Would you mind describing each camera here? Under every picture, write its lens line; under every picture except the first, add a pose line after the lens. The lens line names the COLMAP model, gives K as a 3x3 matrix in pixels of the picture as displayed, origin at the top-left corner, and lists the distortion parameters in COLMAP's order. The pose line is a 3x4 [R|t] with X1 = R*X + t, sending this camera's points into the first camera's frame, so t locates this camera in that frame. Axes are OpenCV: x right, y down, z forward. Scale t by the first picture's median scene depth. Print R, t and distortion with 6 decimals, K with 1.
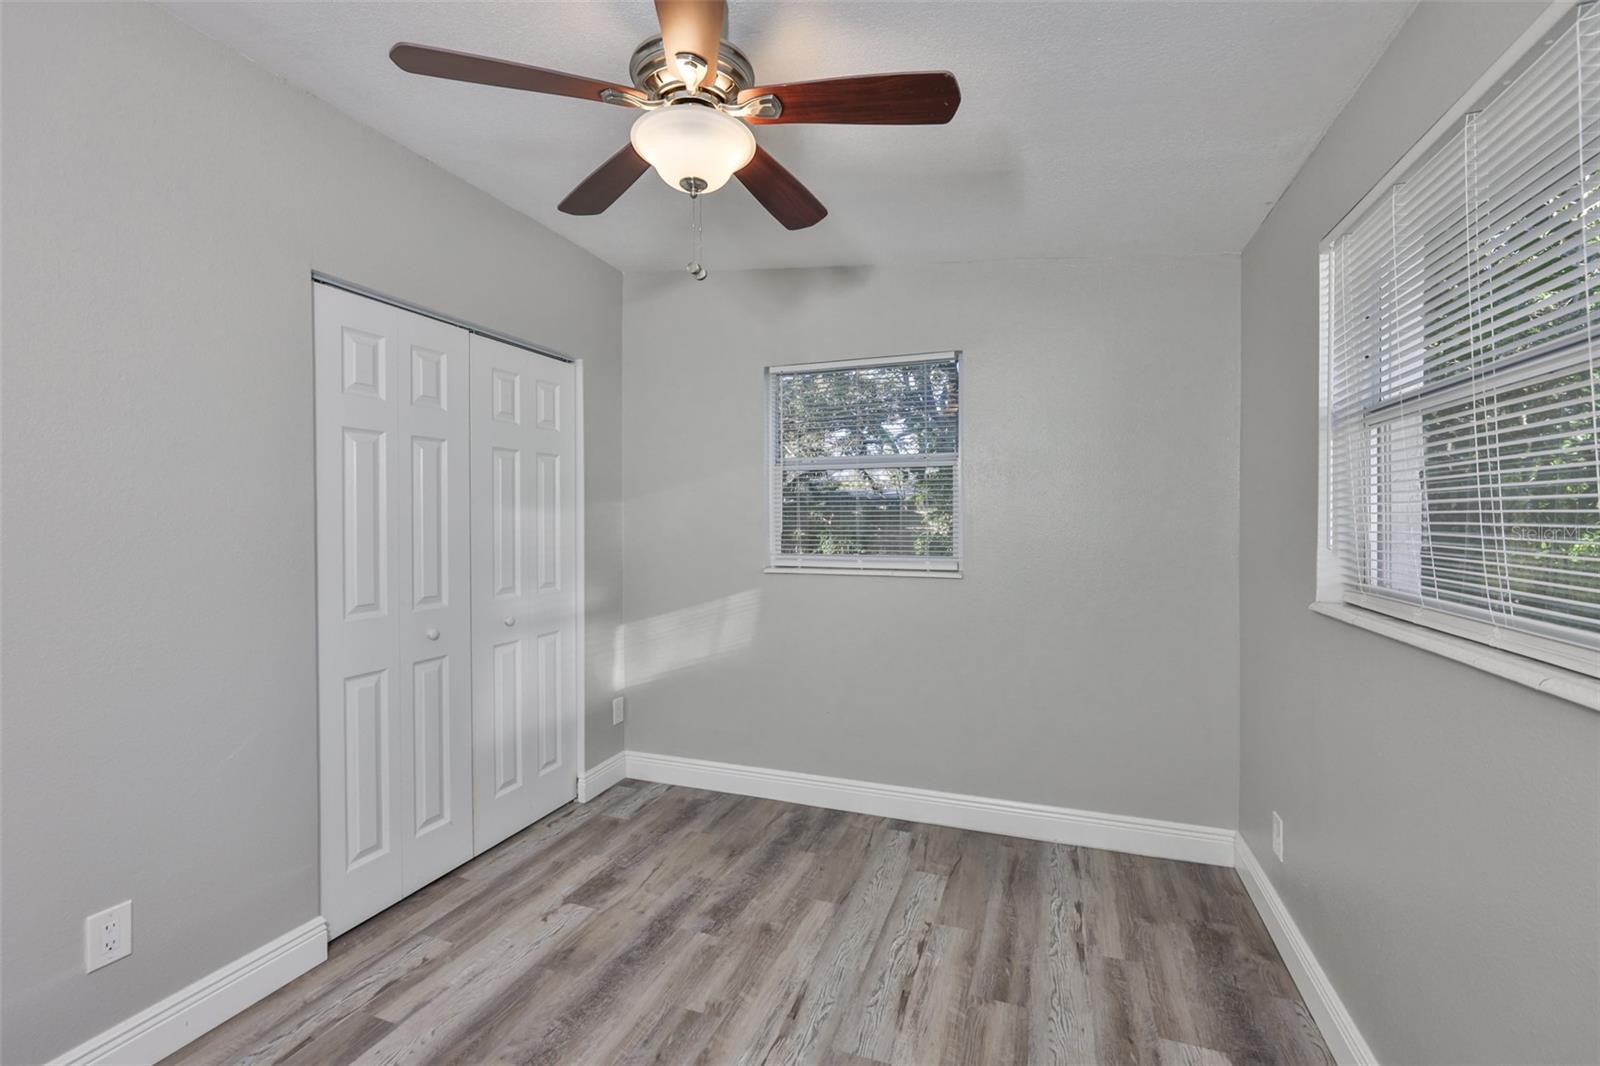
lens RADIAL K [[665.3, 0, 826.2], [0, 665.3, 525.7], [0, 0, 1]] dist [-0.003113, -0.000057]
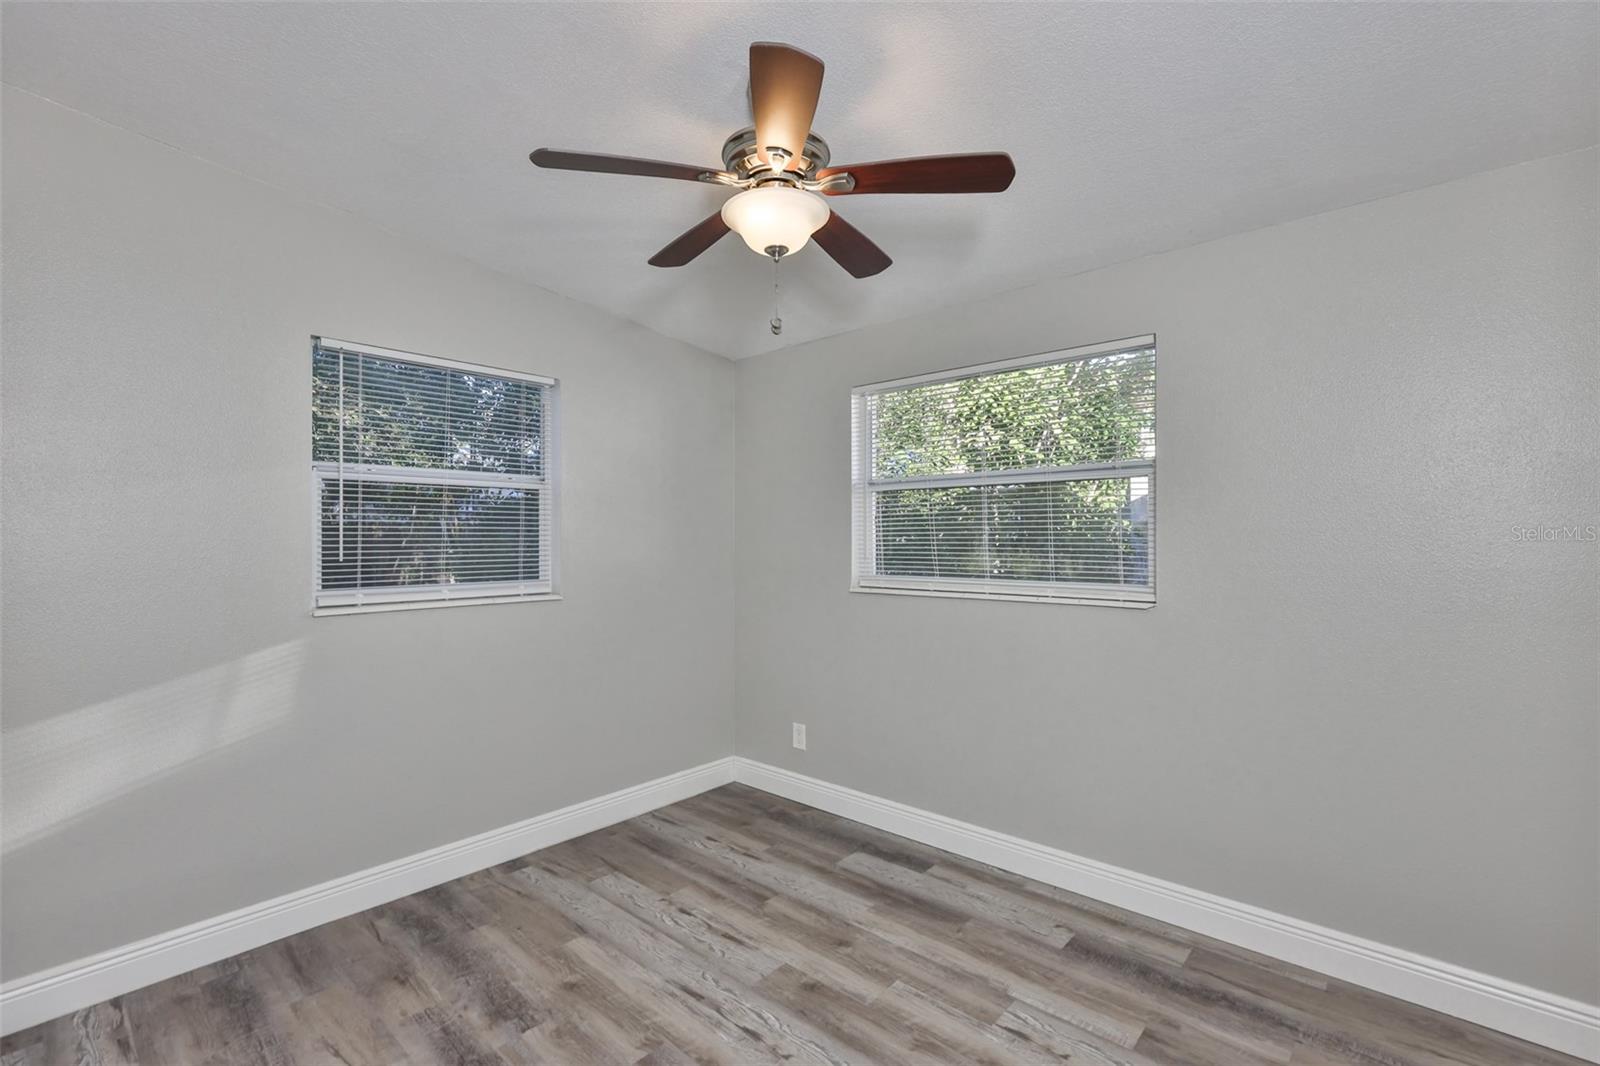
lens RADIAL K [[671.6, 0, 796.7], [0, 671.6, 528.0], [0, 0, 1]] dist [-0.000741, 0.000103]
pose [[0.411613, 0.015741, 0.911223, -0.759265], [0.011895, 0.999673, -0.022642, -0.002908], [-0.911281, 0.020159, 0.411291, 0.295189]]
